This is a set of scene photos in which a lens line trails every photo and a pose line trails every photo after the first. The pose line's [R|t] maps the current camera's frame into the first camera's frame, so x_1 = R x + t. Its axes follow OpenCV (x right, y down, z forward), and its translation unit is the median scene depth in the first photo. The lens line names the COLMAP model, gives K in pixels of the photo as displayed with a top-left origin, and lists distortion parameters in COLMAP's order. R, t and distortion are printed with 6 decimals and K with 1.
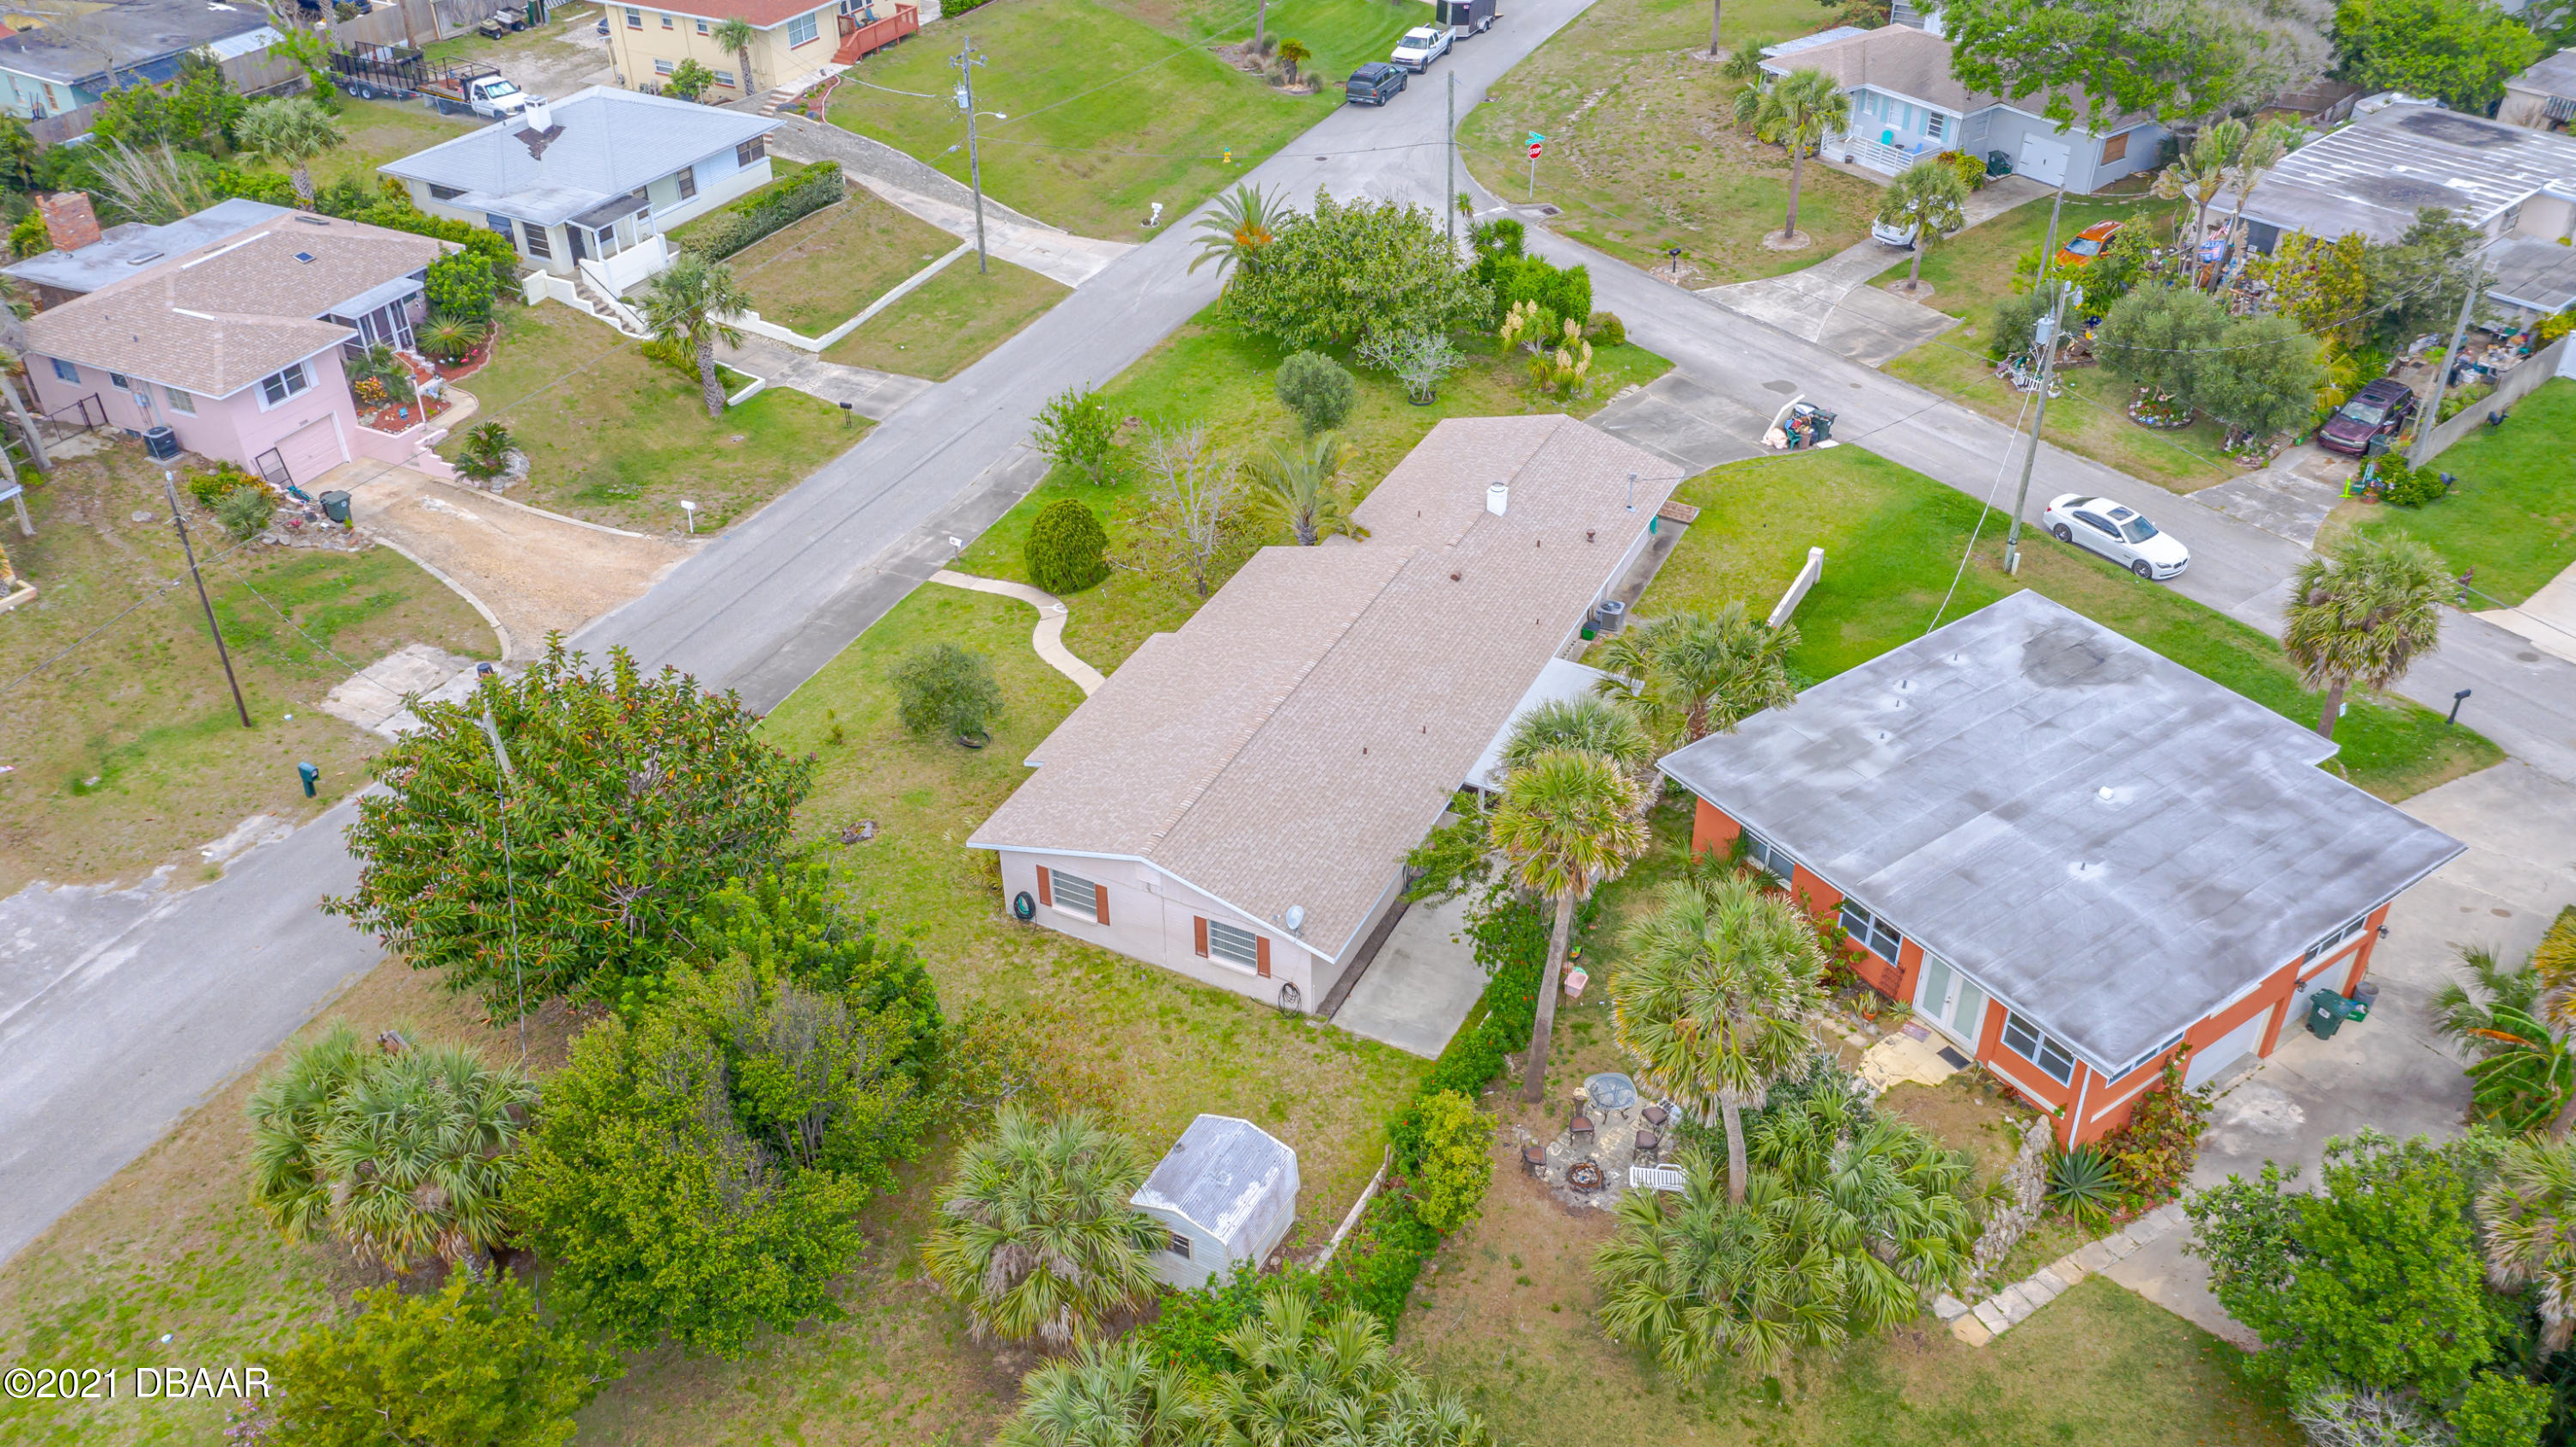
lens RADIAL K [[2030.0, 0, 1288.4], [0, 2030.0, 722.8], [0, 0, 1]] dist [0.017716, 0.019460]
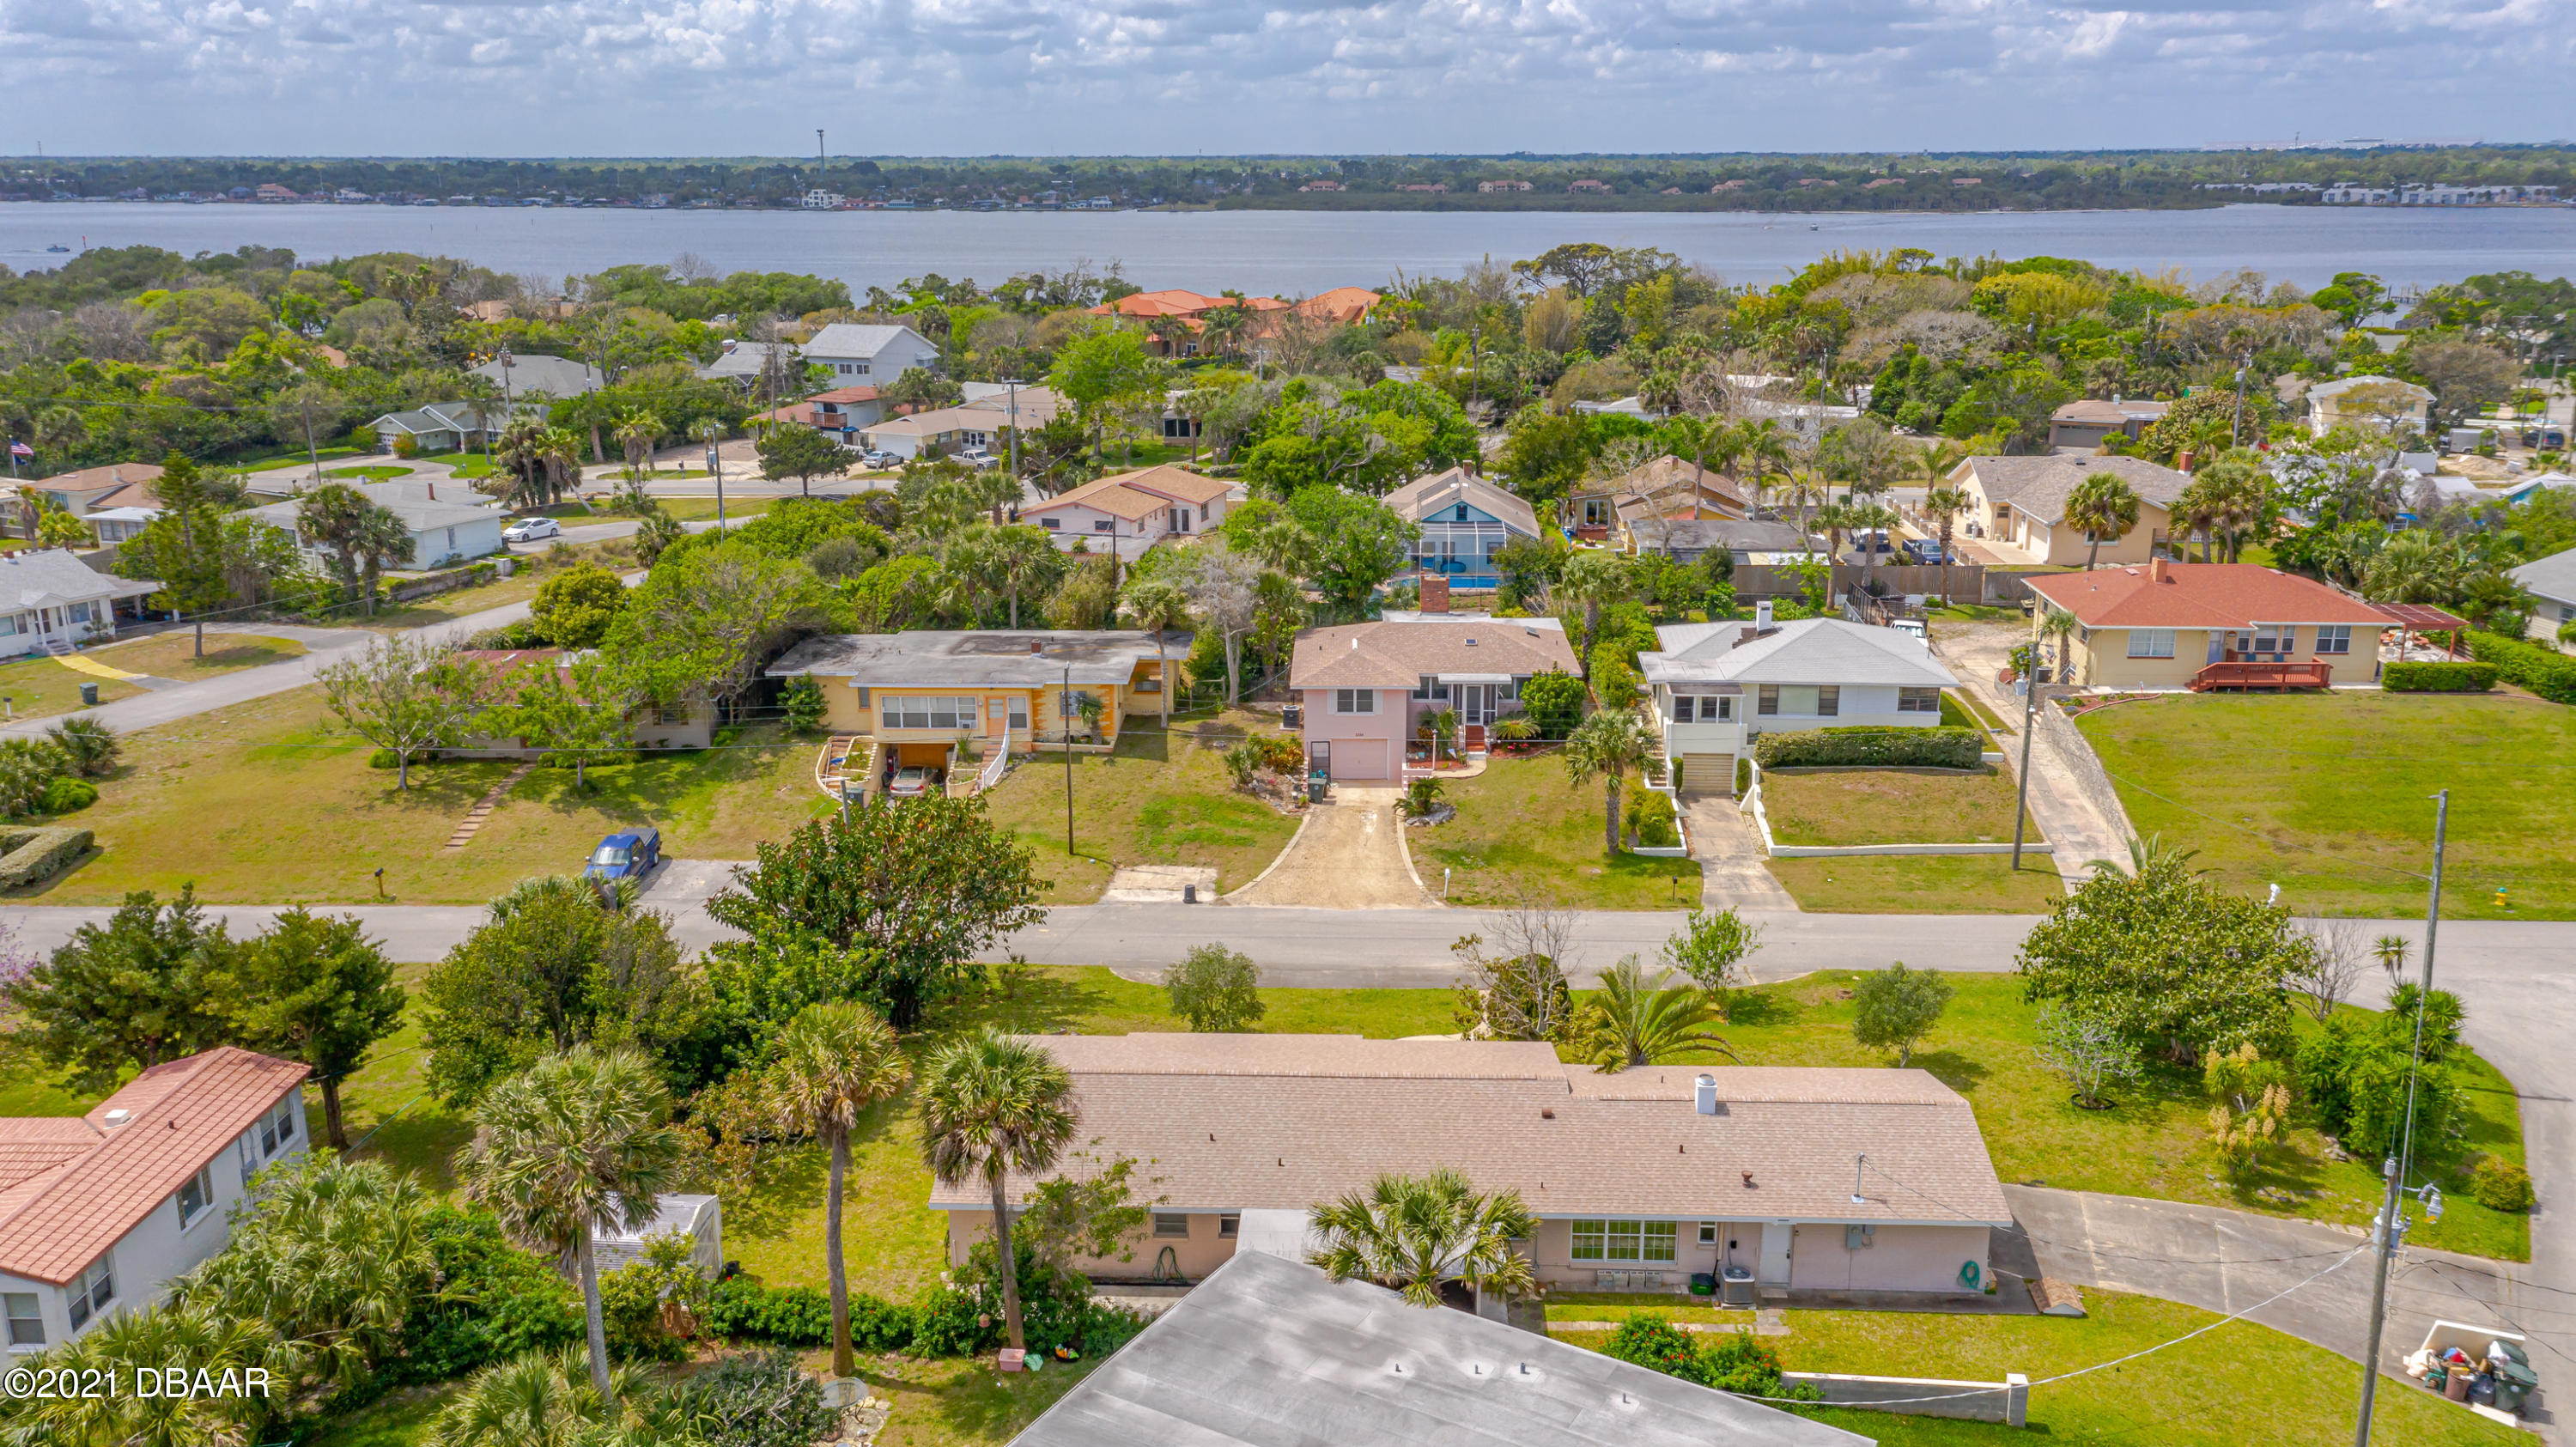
lens RADIAL K [[2030.0, 0, 1289.0], [0, 2030.0, 723.4], [0, 0, 1]] dist [0.017716, 0.019460]
pose [[0.405969, 0.255535, -0.877434, 0.656174], [-0.520543, 0.853800, 0.007809, -0.140123], [0.751148, 0.453572, 0.479634, 0.333557]]
